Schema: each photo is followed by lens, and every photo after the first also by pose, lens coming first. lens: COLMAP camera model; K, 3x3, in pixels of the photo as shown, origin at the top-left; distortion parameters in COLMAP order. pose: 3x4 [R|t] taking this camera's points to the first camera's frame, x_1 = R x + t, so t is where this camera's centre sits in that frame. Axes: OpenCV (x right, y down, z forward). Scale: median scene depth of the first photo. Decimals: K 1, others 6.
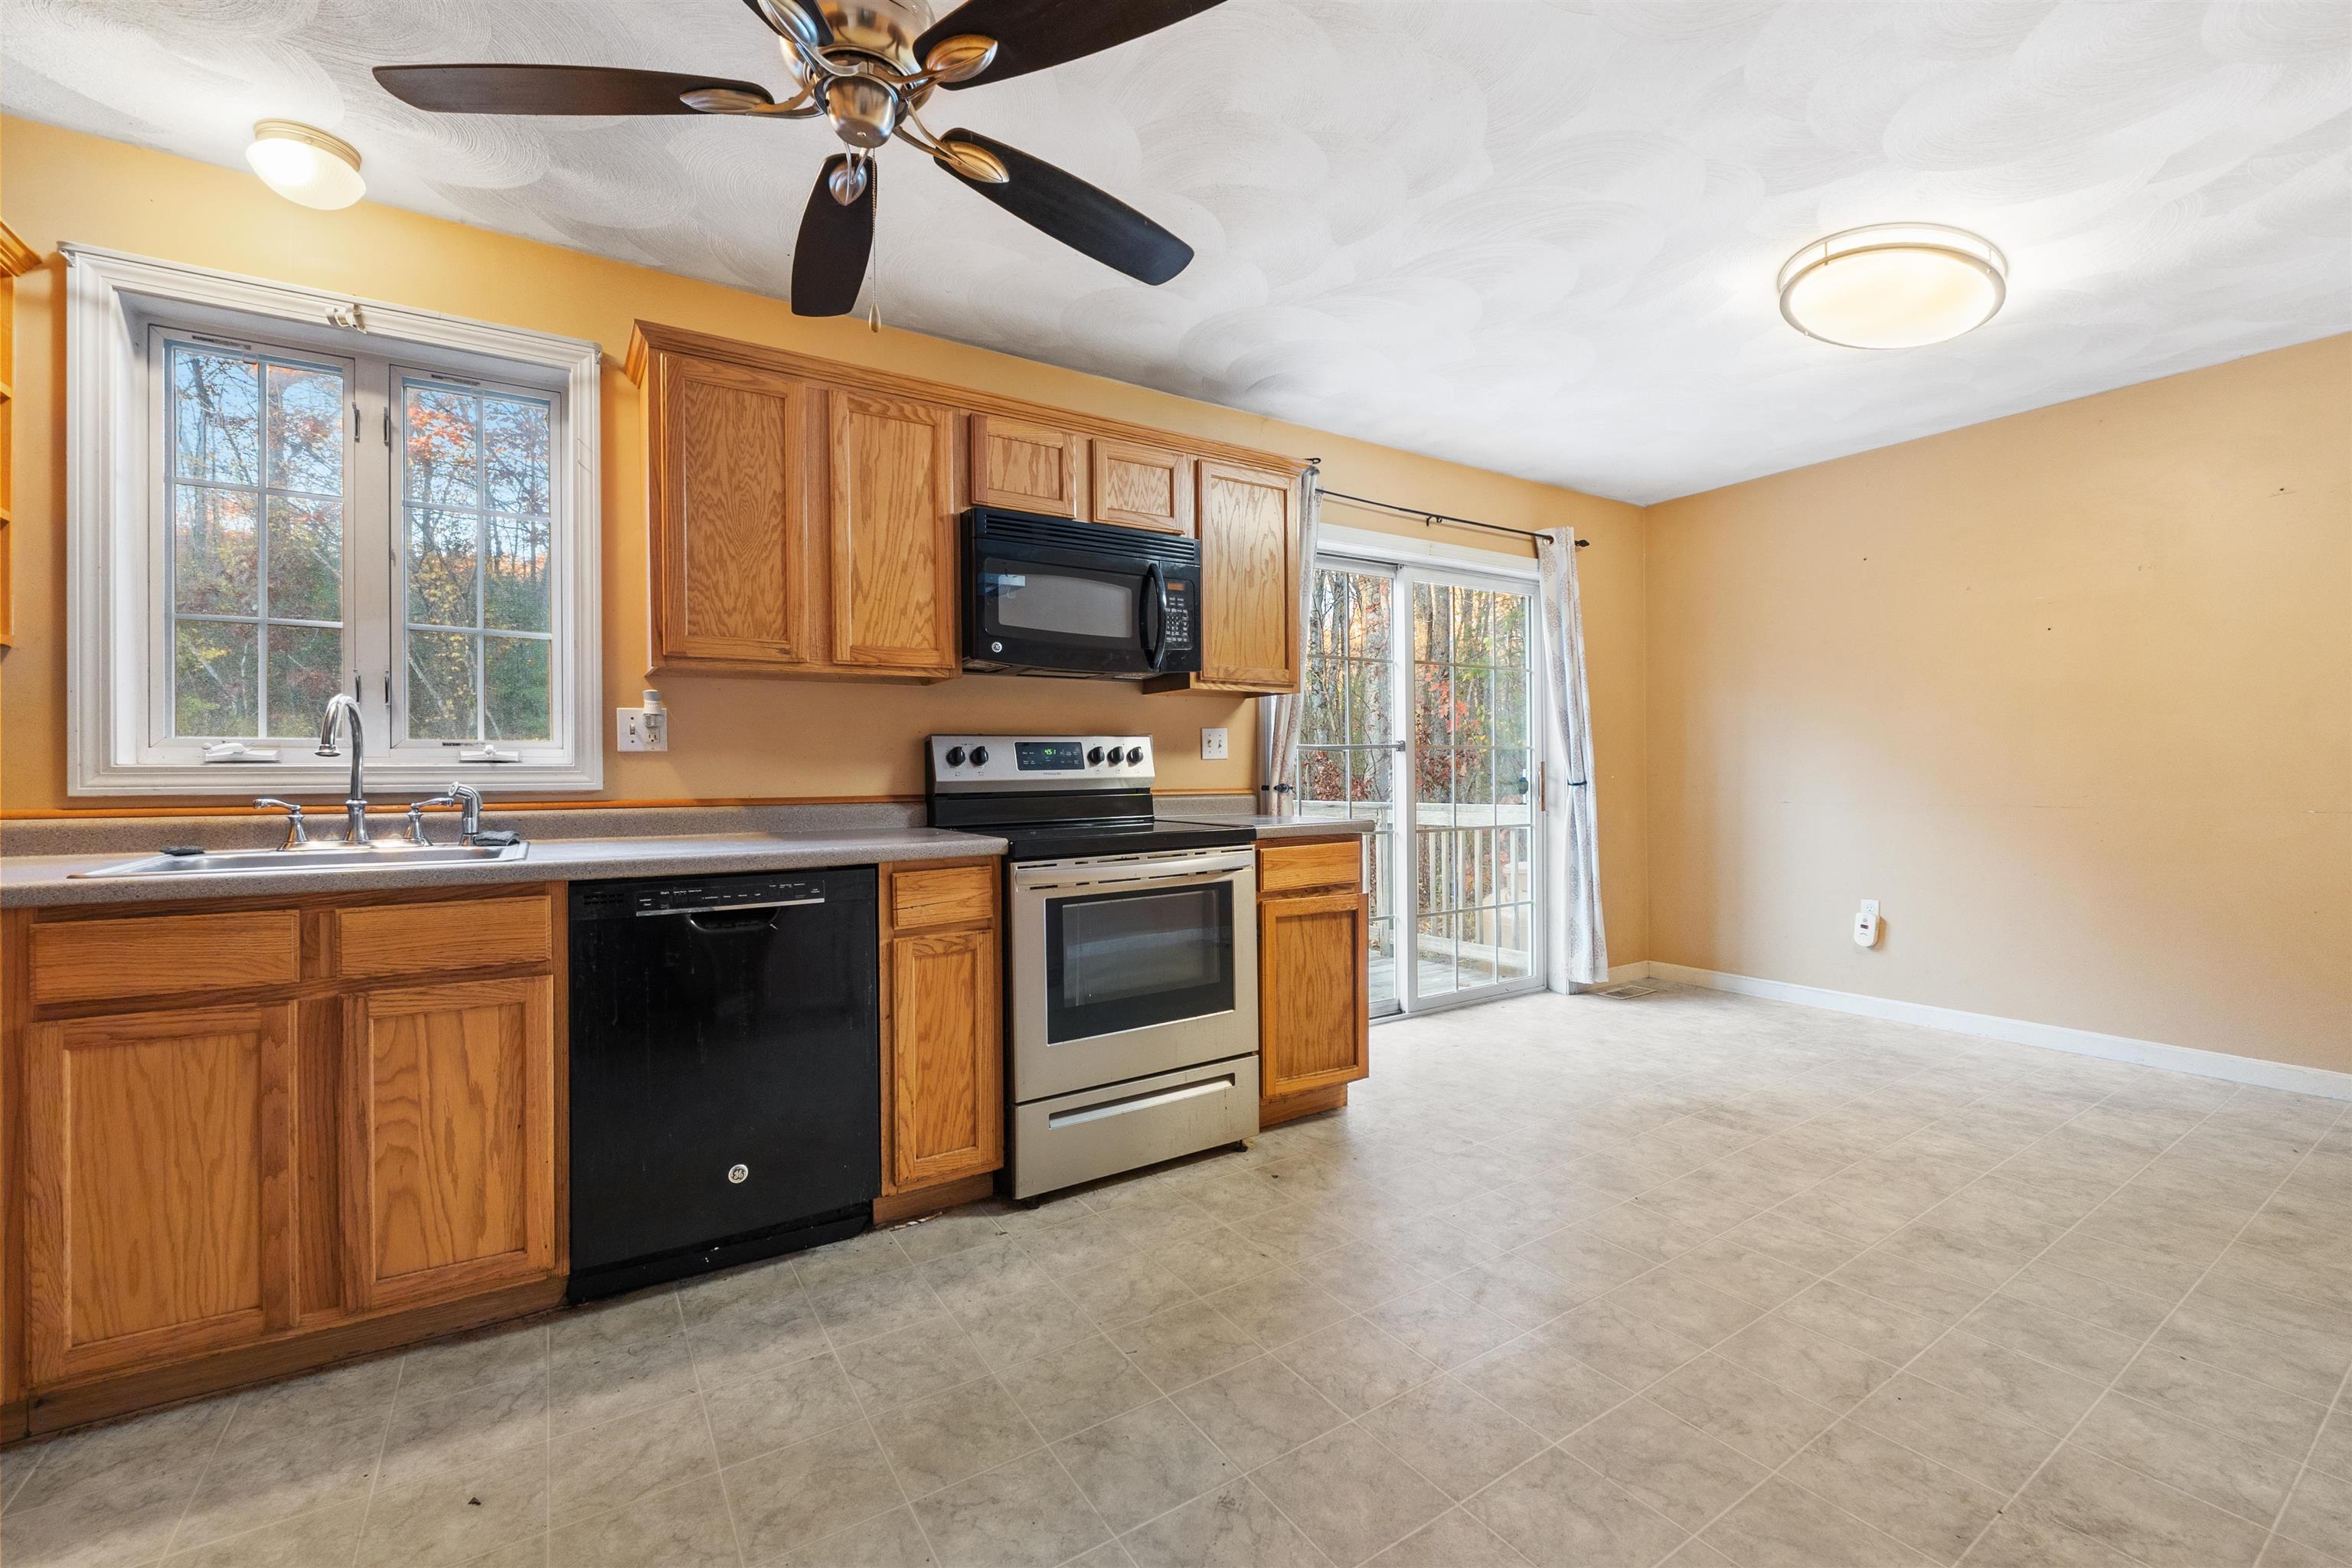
lens RADIAL K [[1000.8, 0, 1166.8], [0, 1000.8, 768.3], [0, 0, 1]] dist [-0.014016, 0.000631]
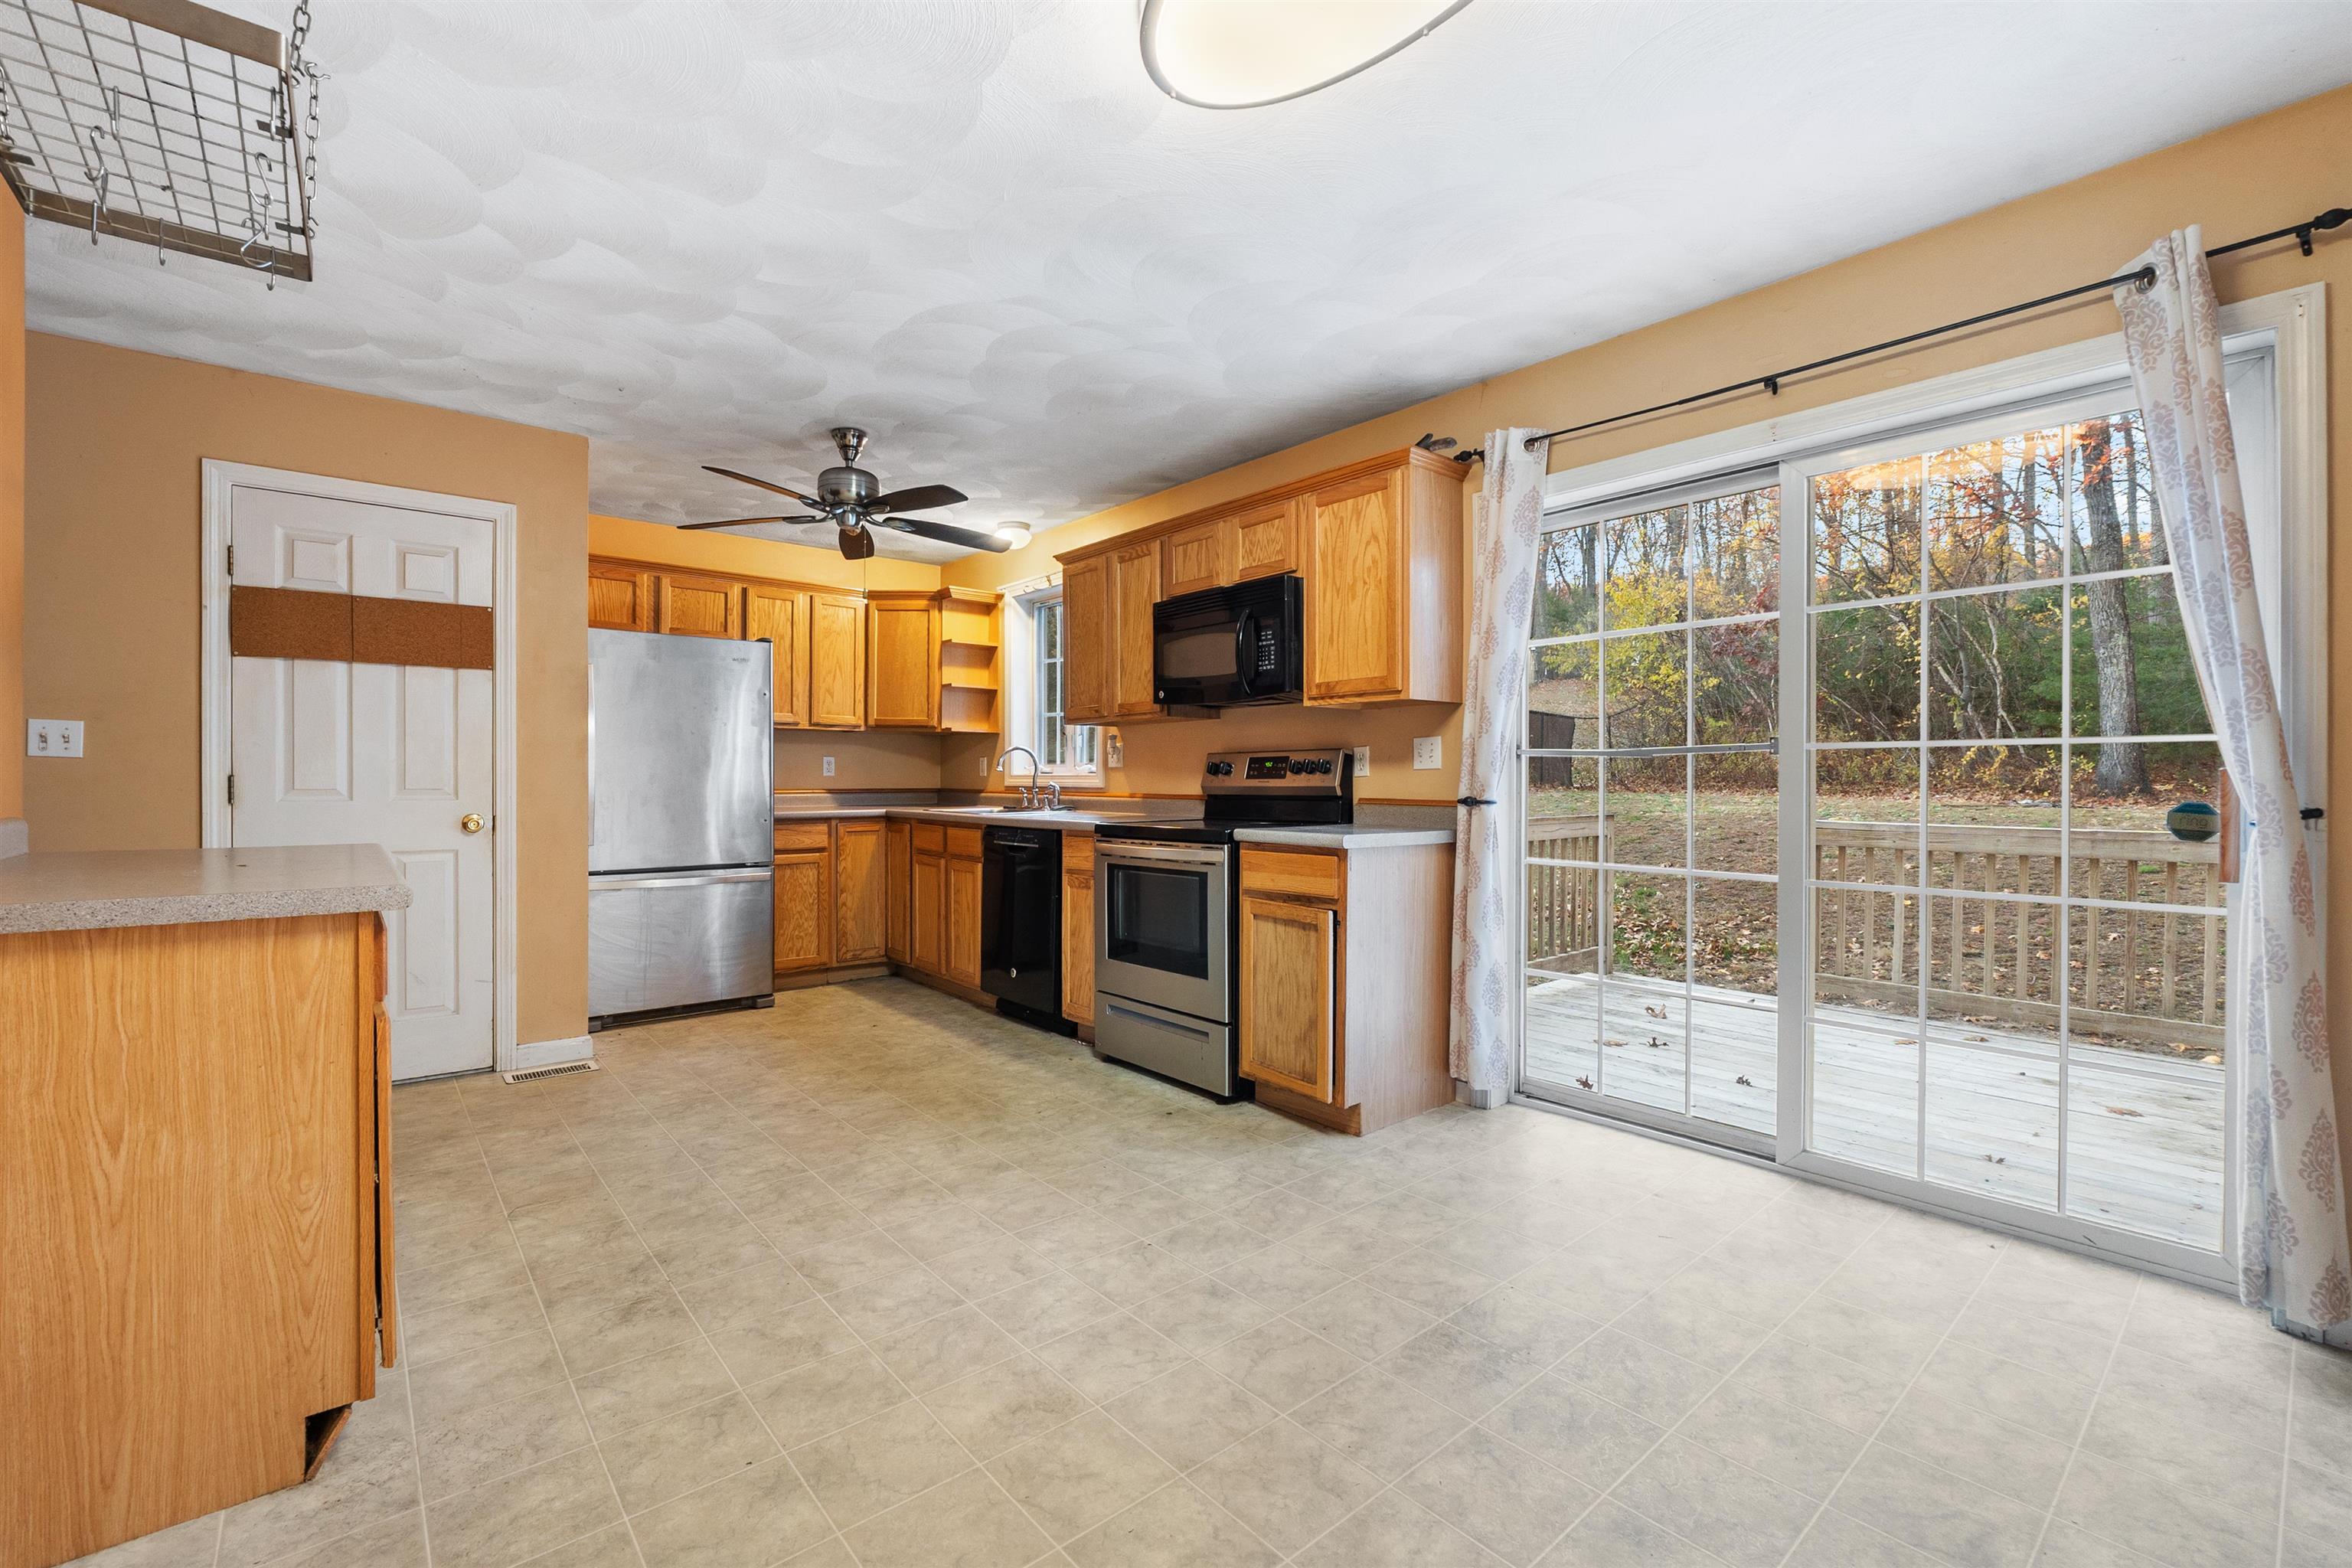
lens RADIAL K [[1000.8, 0, 1166.5], [0, 1000.8, 784.2], [0, 0, 1]] dist [-0.014016, 0.000631]
pose [[0.109322, 0.014076, -0.993907, 1.483844], [-0.001125, 0.999901, 0.014037, -0.012733], [0.994006, -0.000416, 0.109327, 0.971712]]
